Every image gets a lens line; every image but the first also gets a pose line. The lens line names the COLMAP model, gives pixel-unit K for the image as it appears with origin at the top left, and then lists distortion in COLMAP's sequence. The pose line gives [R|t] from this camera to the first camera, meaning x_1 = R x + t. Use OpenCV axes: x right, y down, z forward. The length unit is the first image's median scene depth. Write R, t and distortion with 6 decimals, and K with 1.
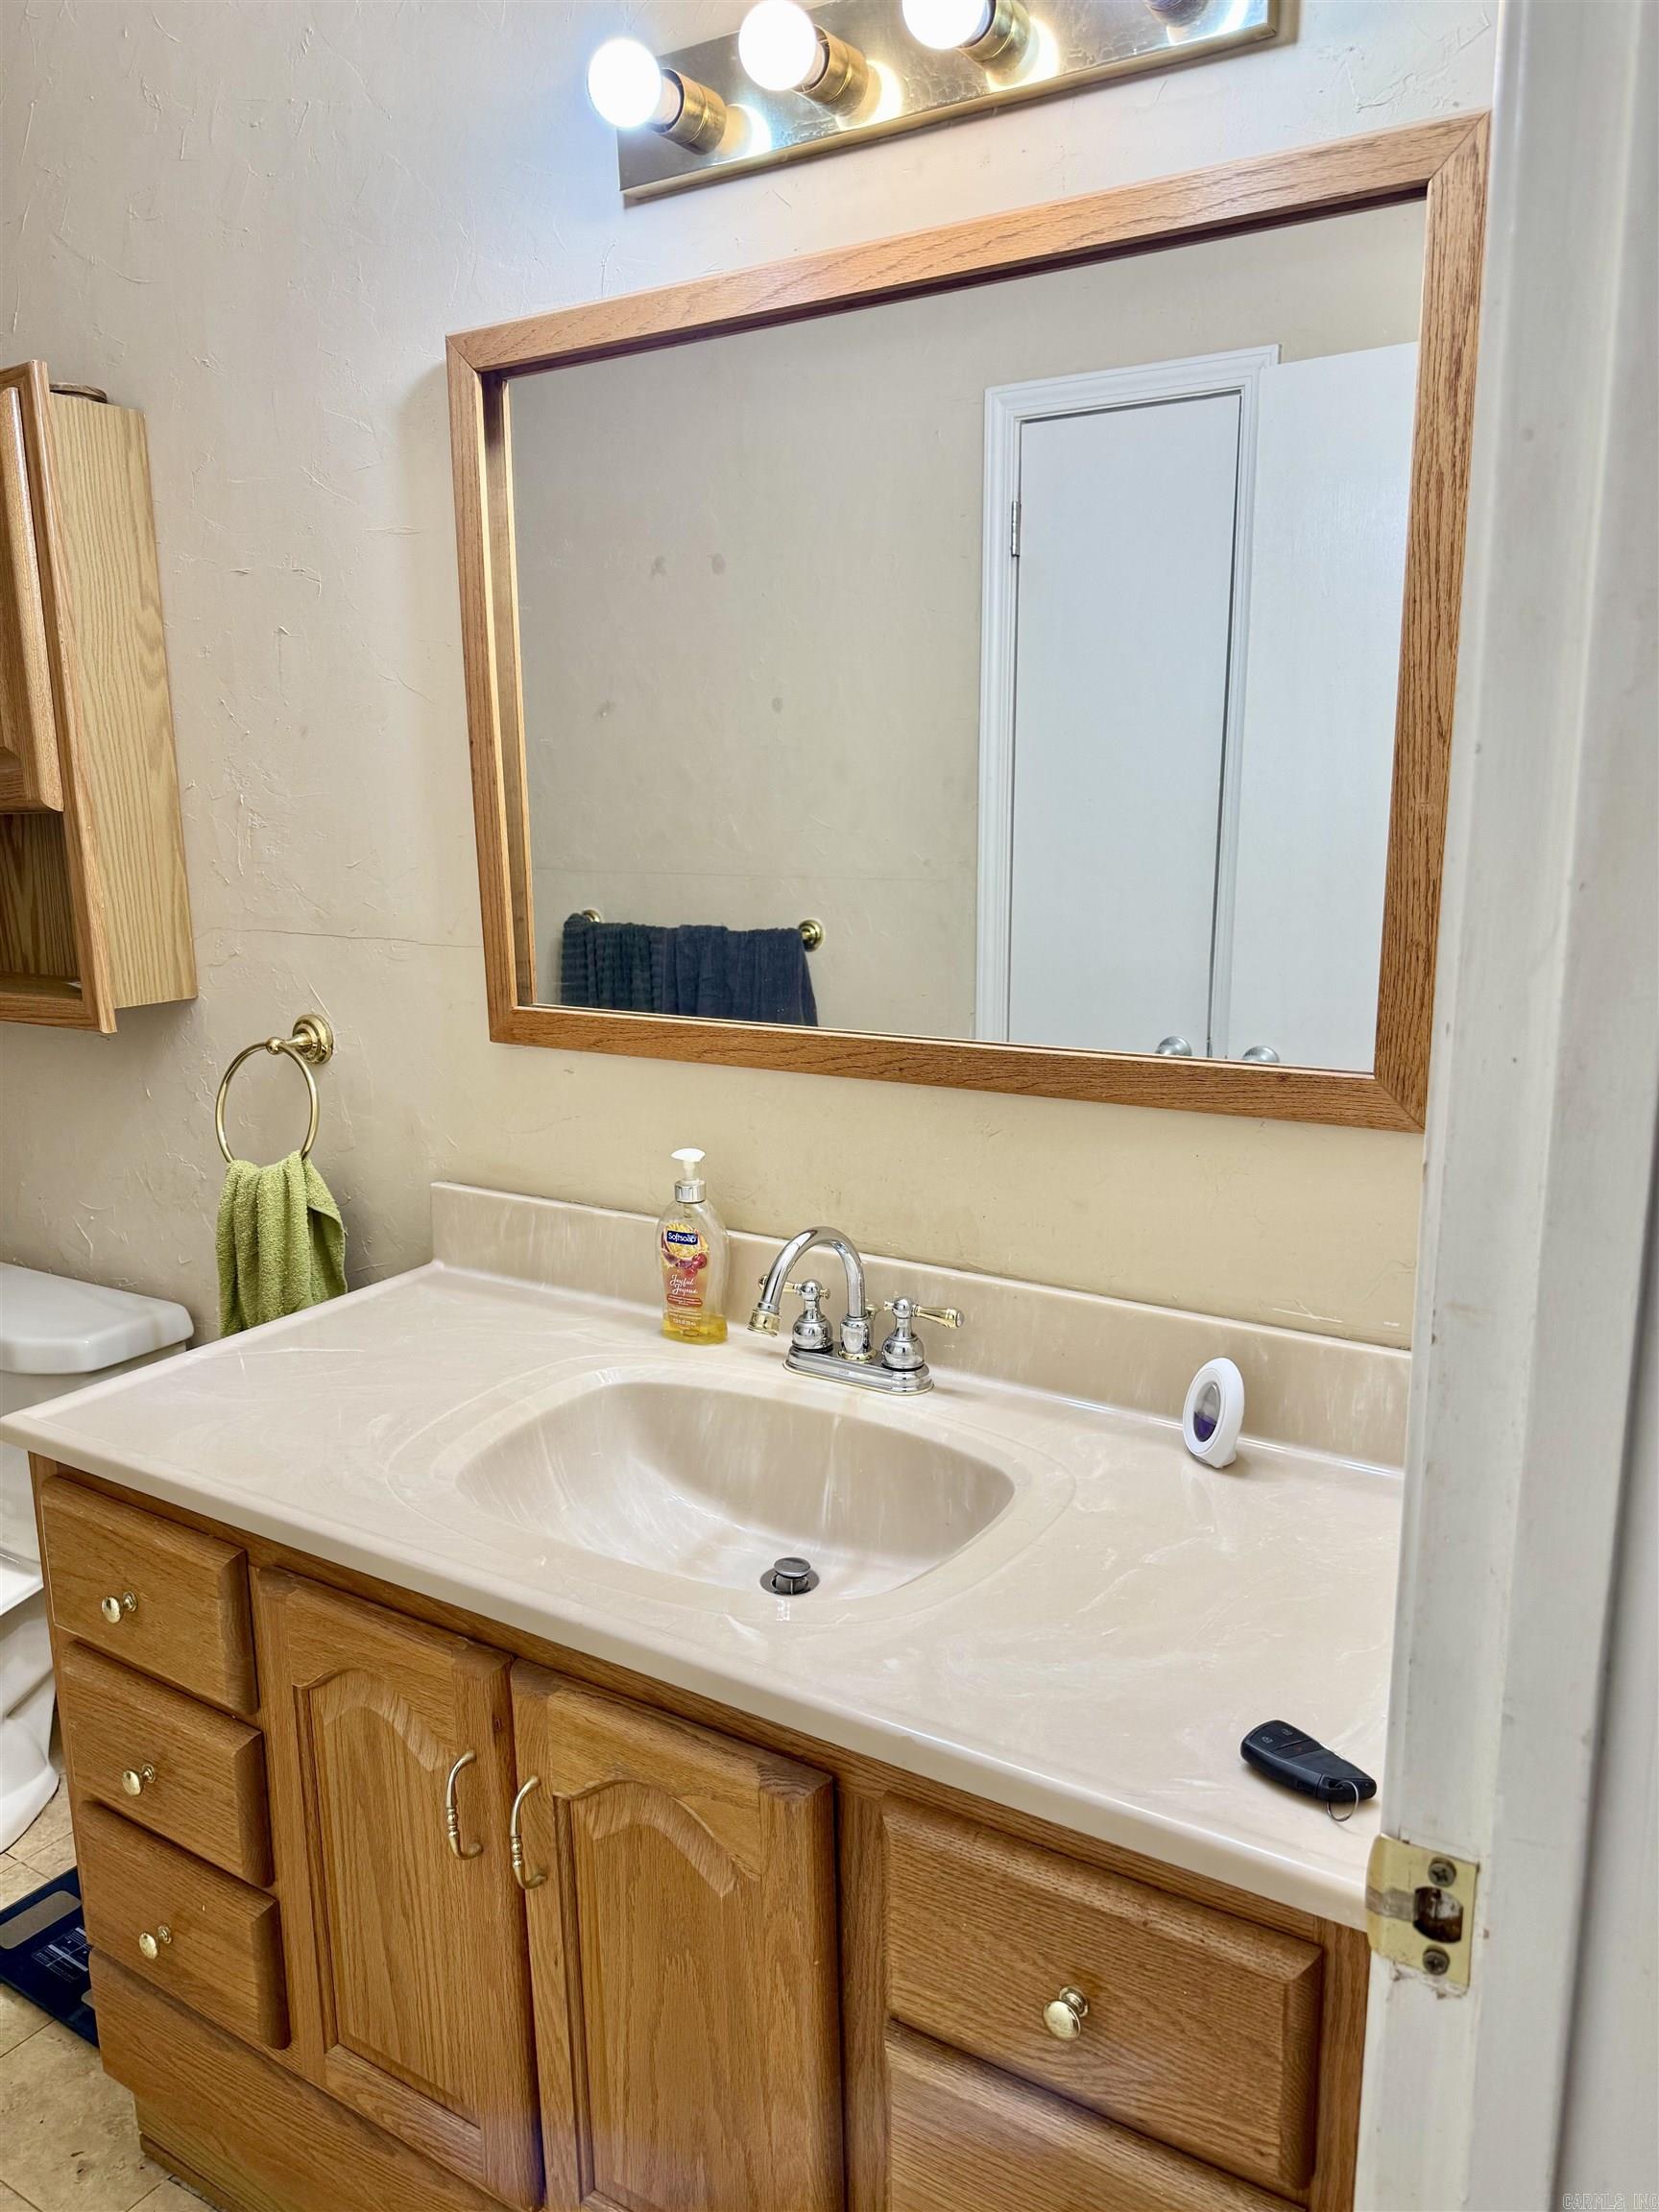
lens RADIAL K [[1536.7, 0, 829.6], [0, 1536.7, 1118.0], [0, 0, 1]] dist [0.019599, -0.037487]
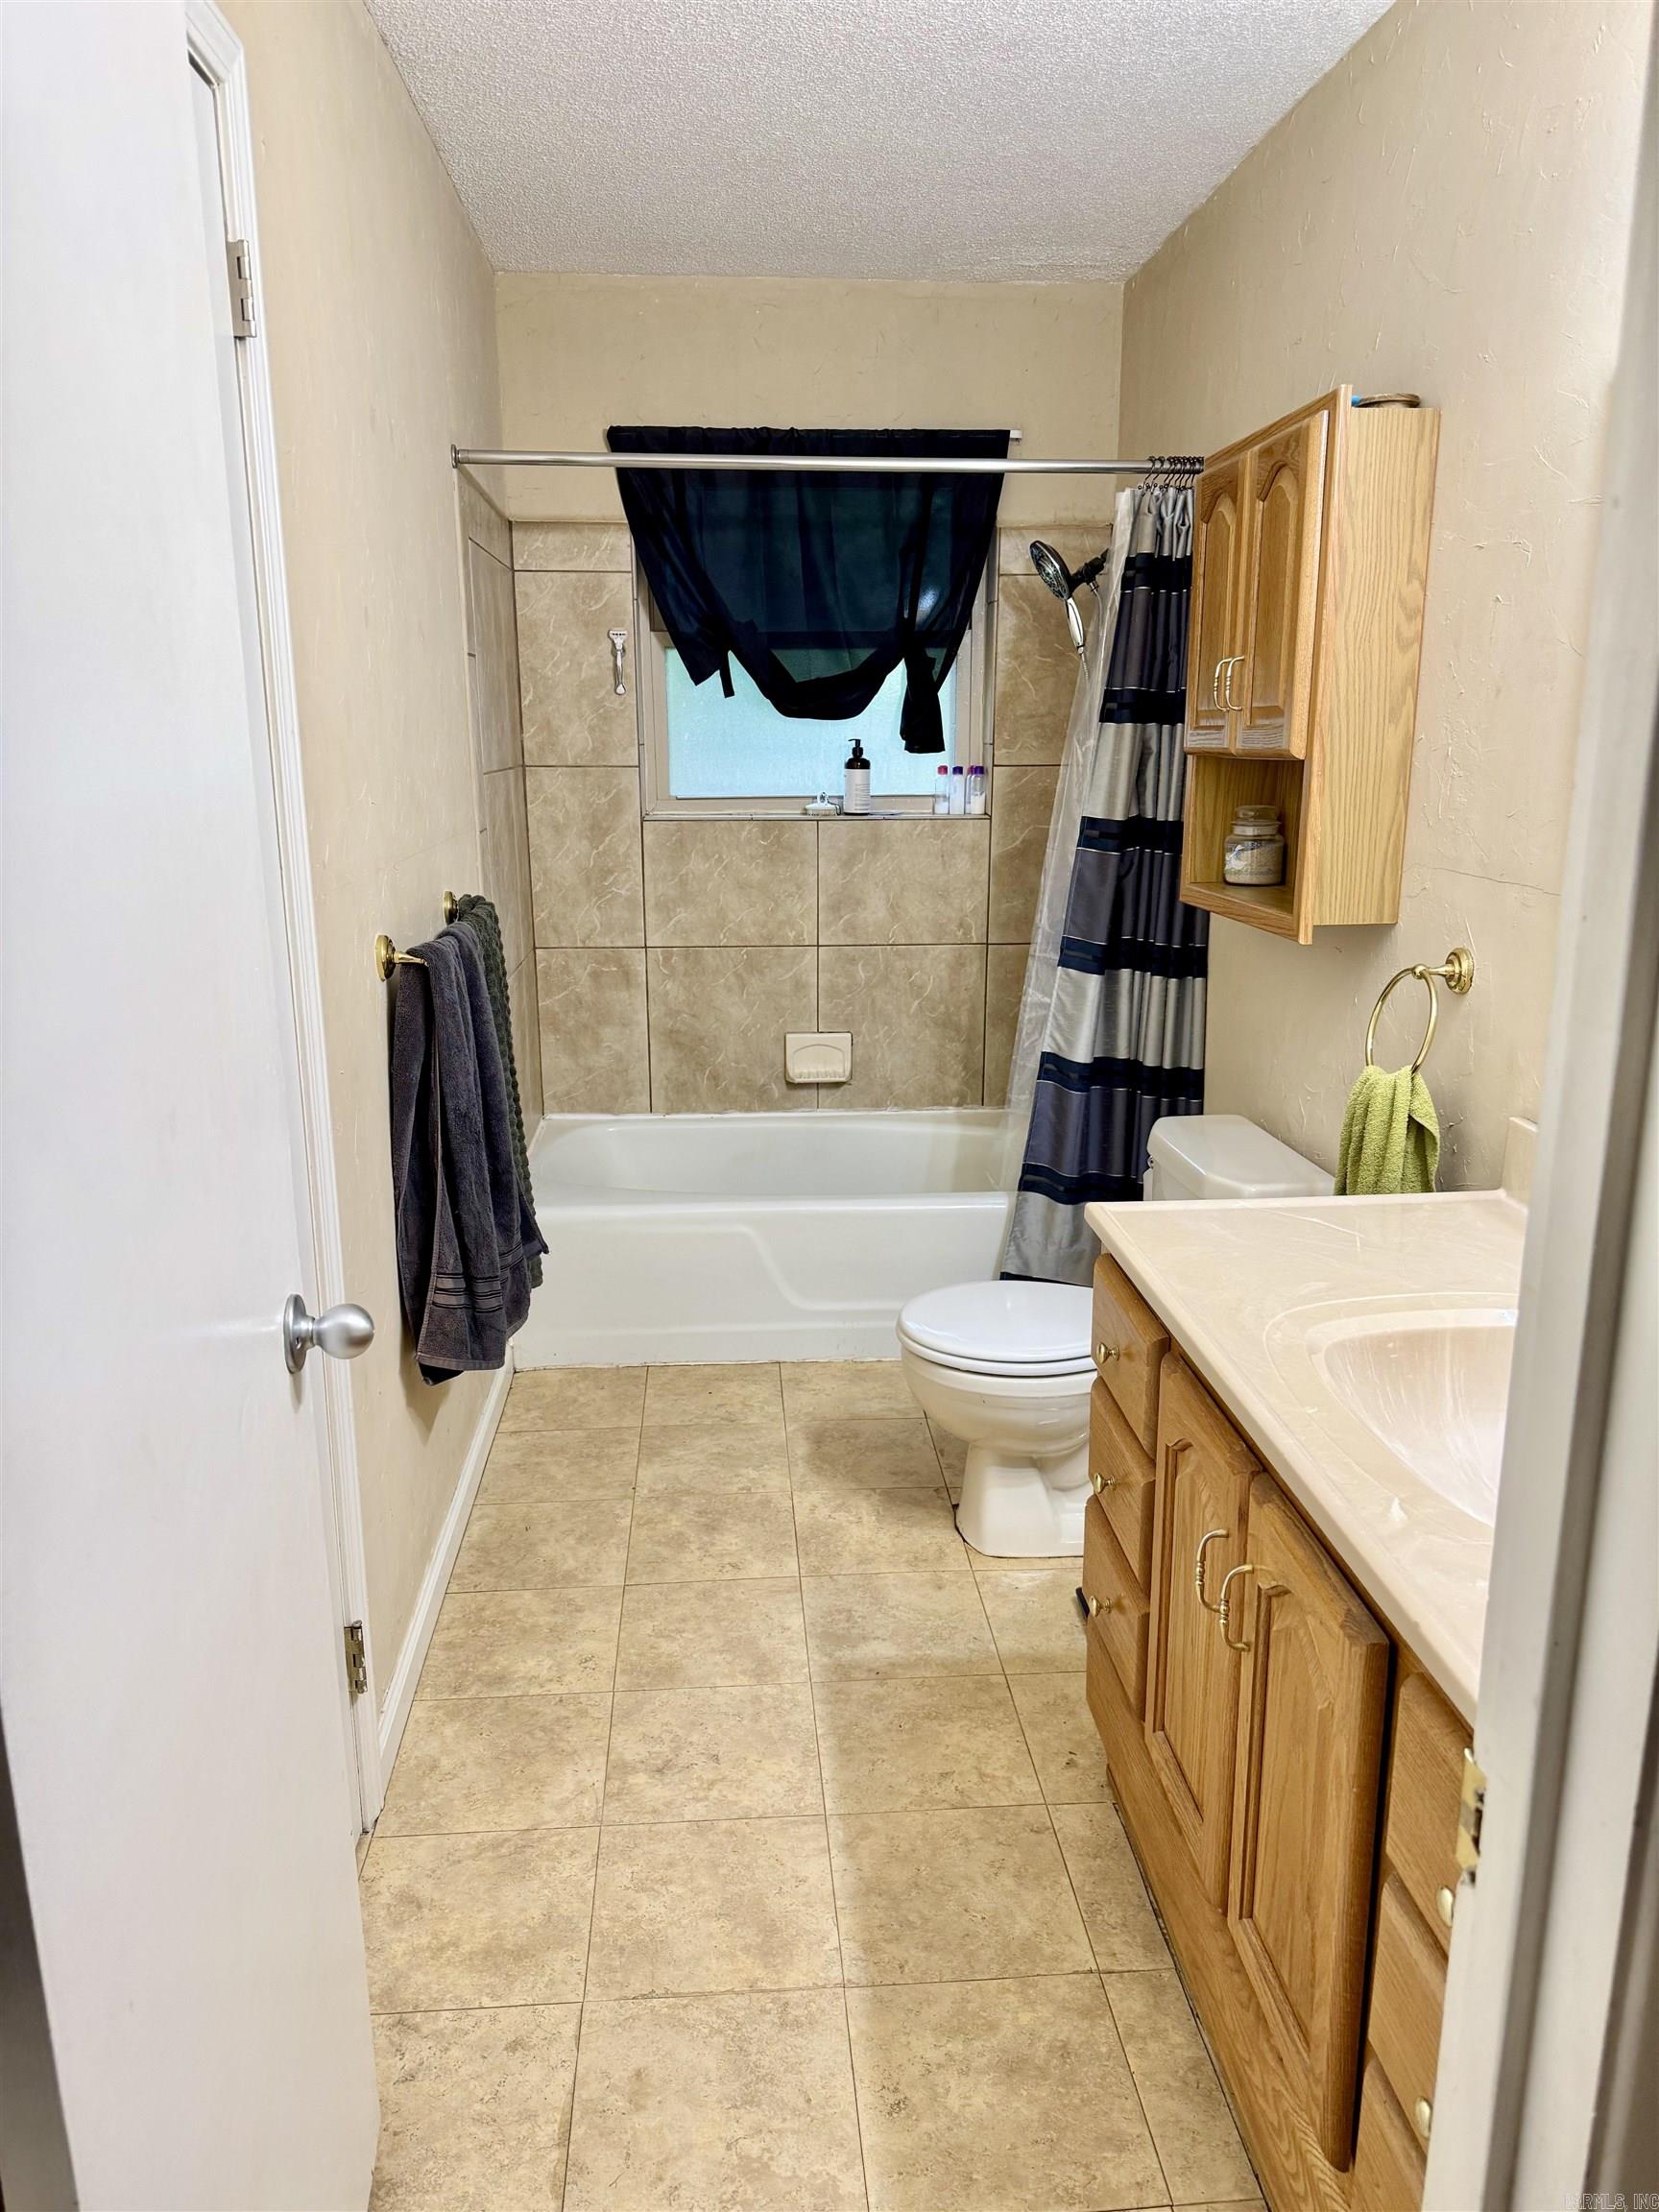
lens RADIAL K [[1536.7, 0, 829.6], [0, 1536.7, 1118.0], [0, 0, 1]] dist [0.019599, -0.037487]
pose [[0.585527, 0.204163, -0.784523, 0.293643], [-0.166521, 0.977420, 0.130080, -0.016861], [0.793366, 0.054474, 0.606303, -0.023890]]
